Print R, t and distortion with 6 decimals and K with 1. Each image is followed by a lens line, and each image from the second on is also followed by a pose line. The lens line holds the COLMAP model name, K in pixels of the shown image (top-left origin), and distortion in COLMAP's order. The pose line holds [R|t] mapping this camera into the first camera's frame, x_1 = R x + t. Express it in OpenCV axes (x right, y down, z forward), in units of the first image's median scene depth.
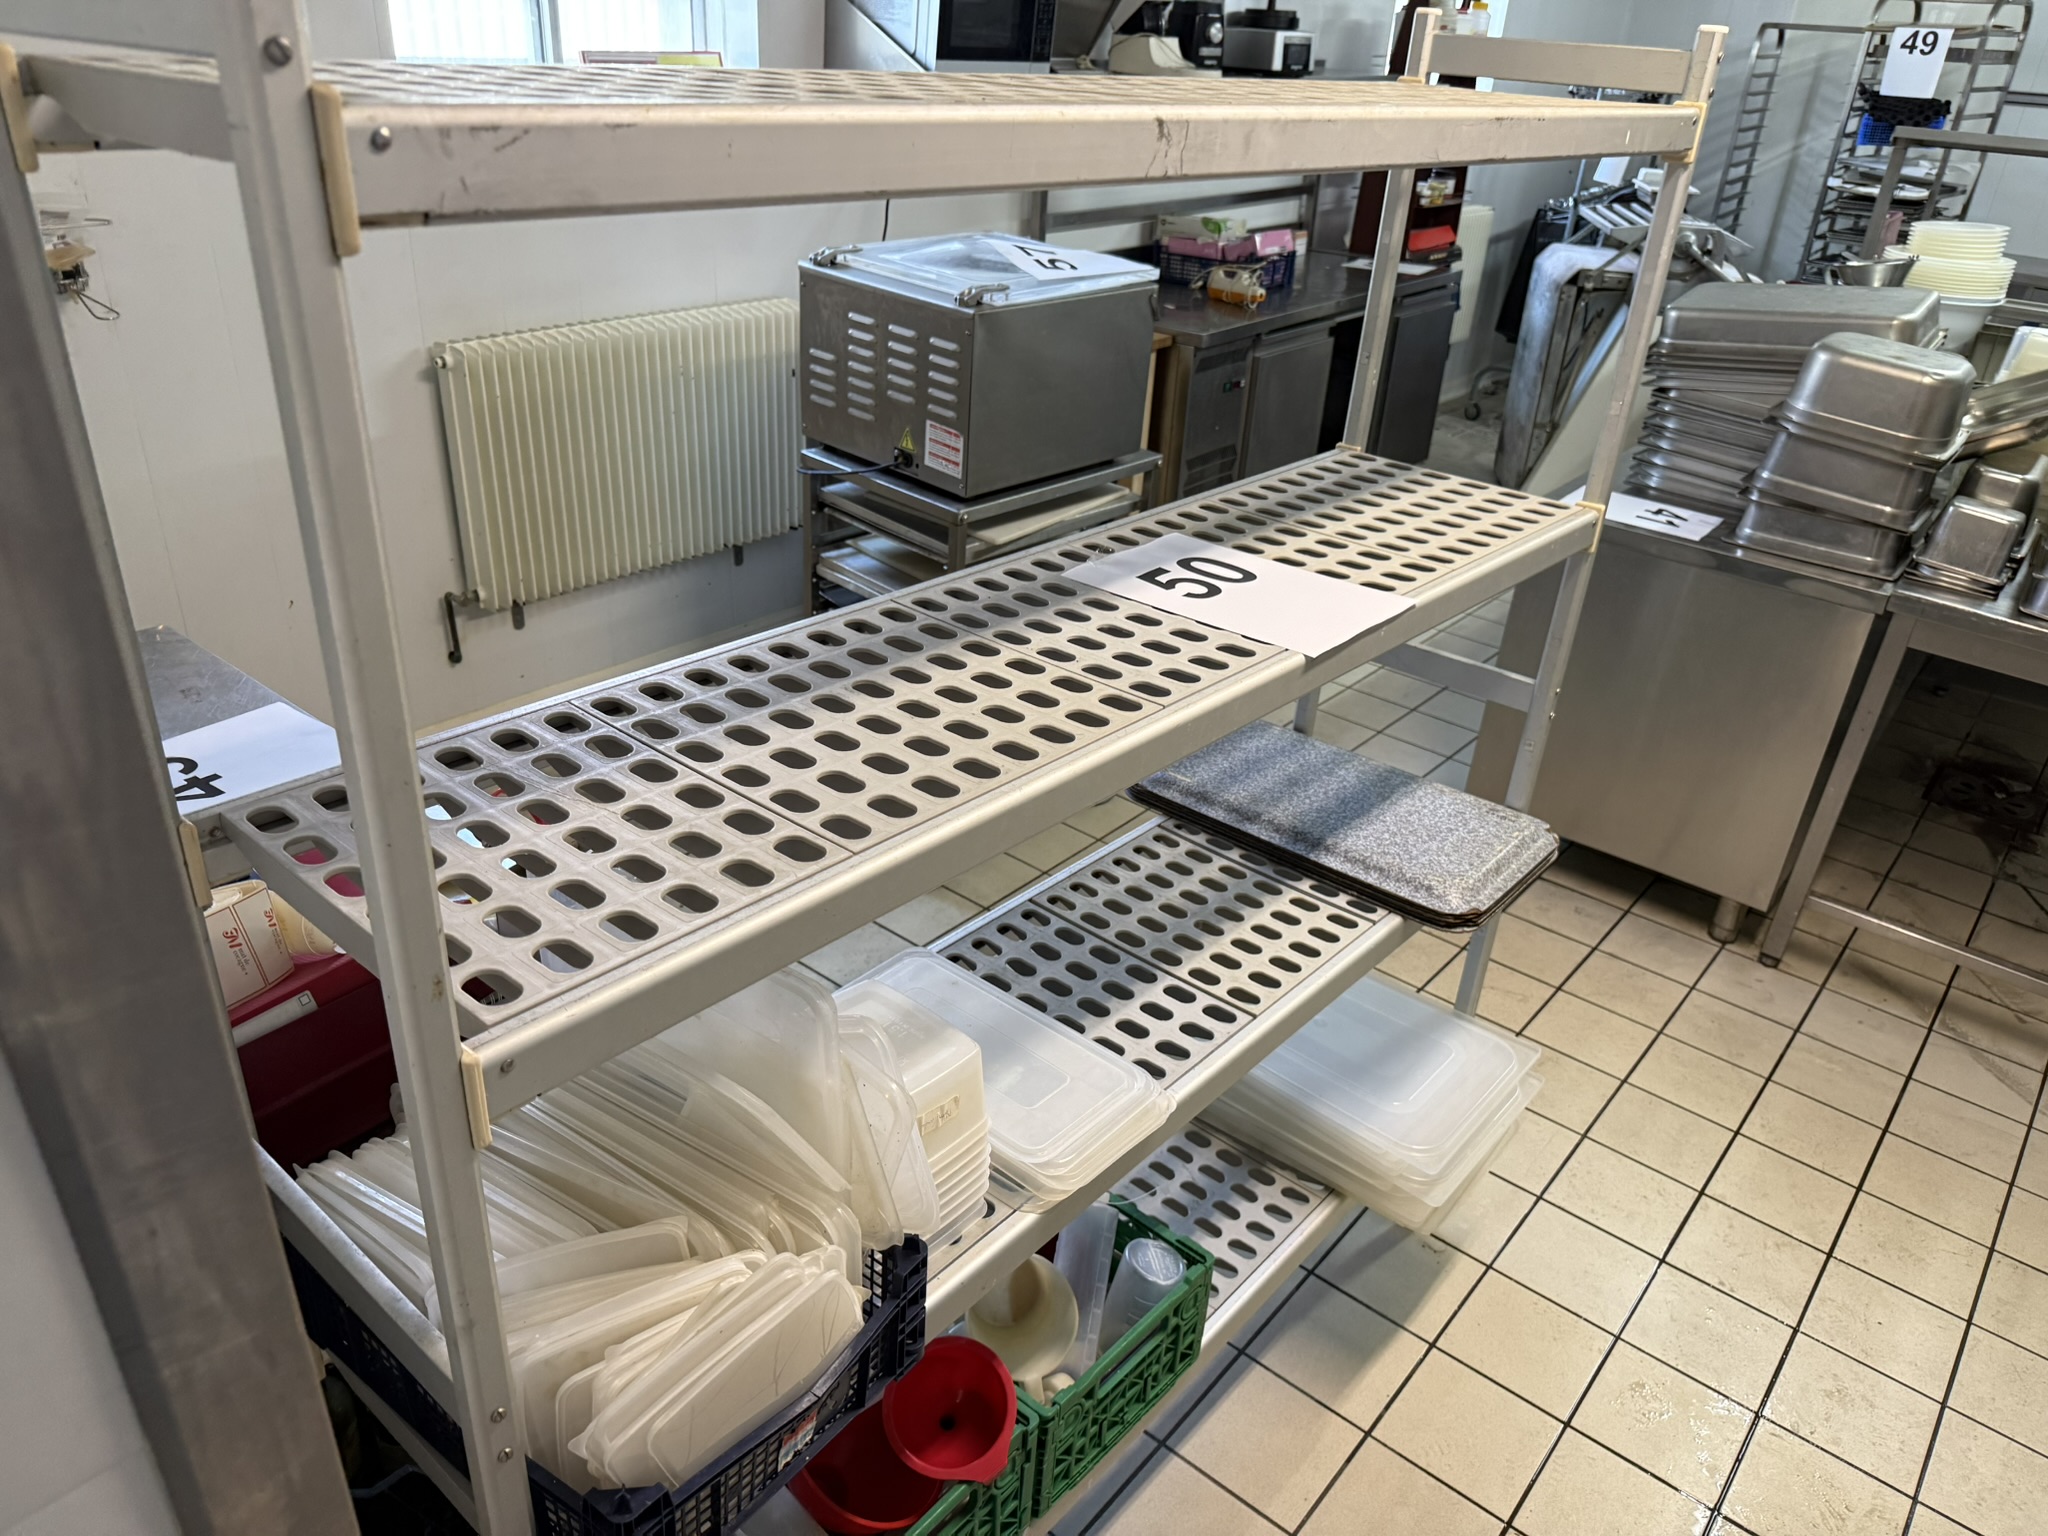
lens RADIAL K [[1455.7, 0, 1022.8], [0, 1455.7, 781.3], [0, 0, 1]] dist [0.032147, -0.043226]
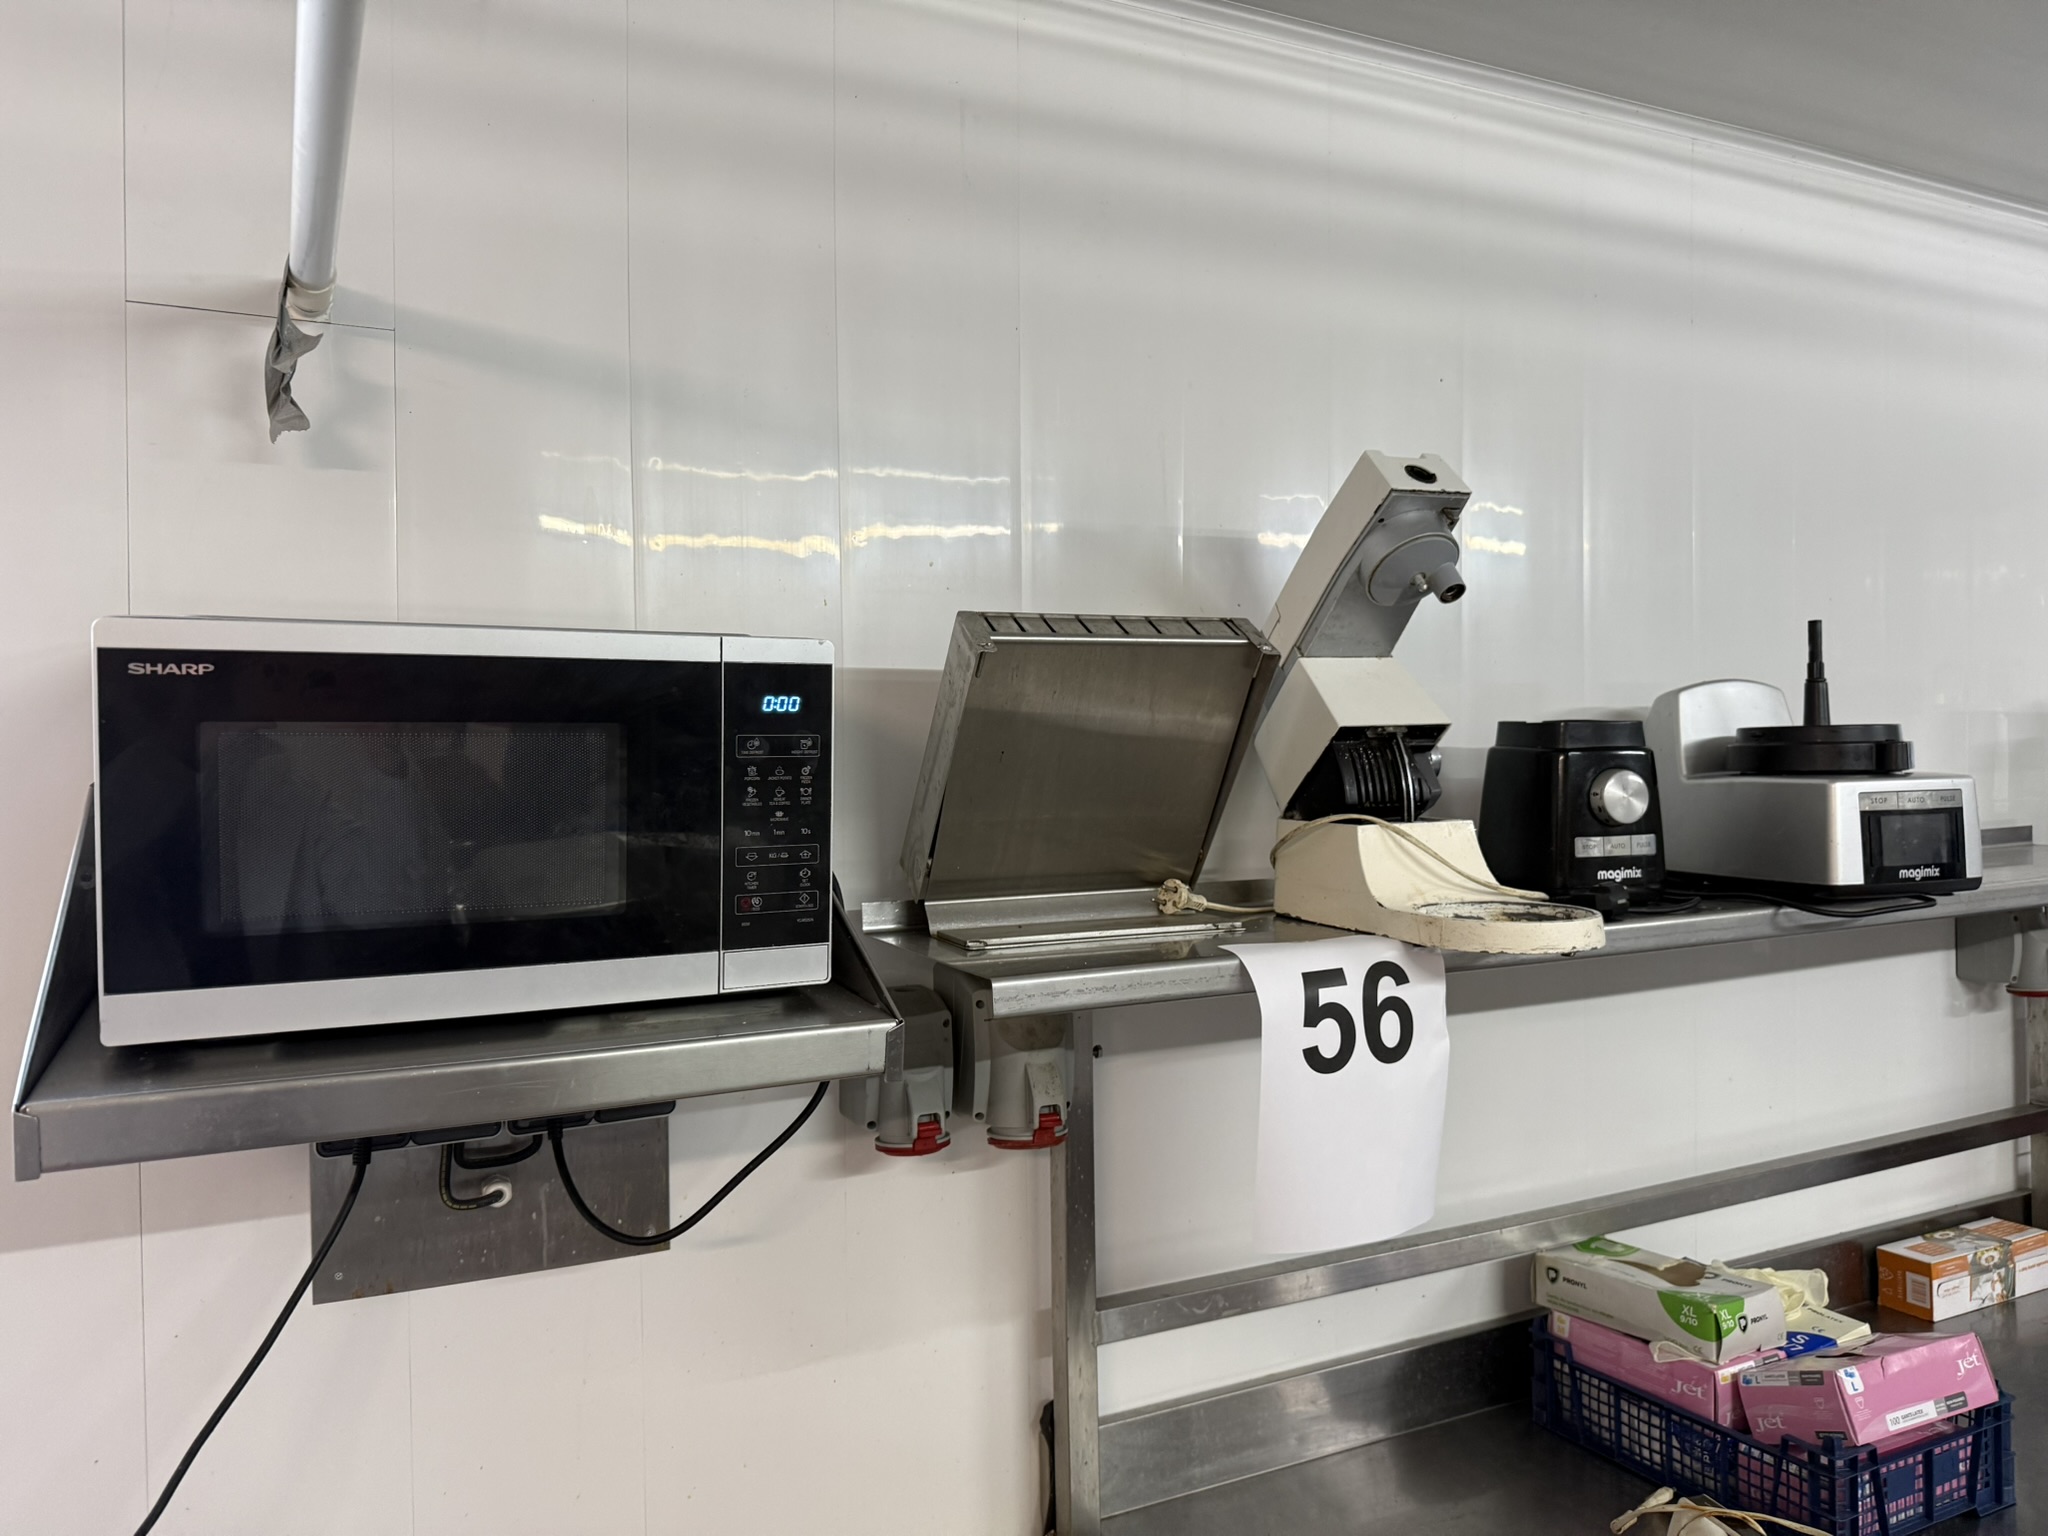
lens RADIAL K [[1455.7, 0, 1030.2], [0, 1455.7, 763.1], [0, 0, 1]] dist [0.032147, -0.043226]
pose [[0.908744, -0.061845, -0.412746, 0.142763], [-0.139311, 0.887289, -0.439671, -0.335820], [0.393416, 0.457049, 0.797703, 0.644305]]
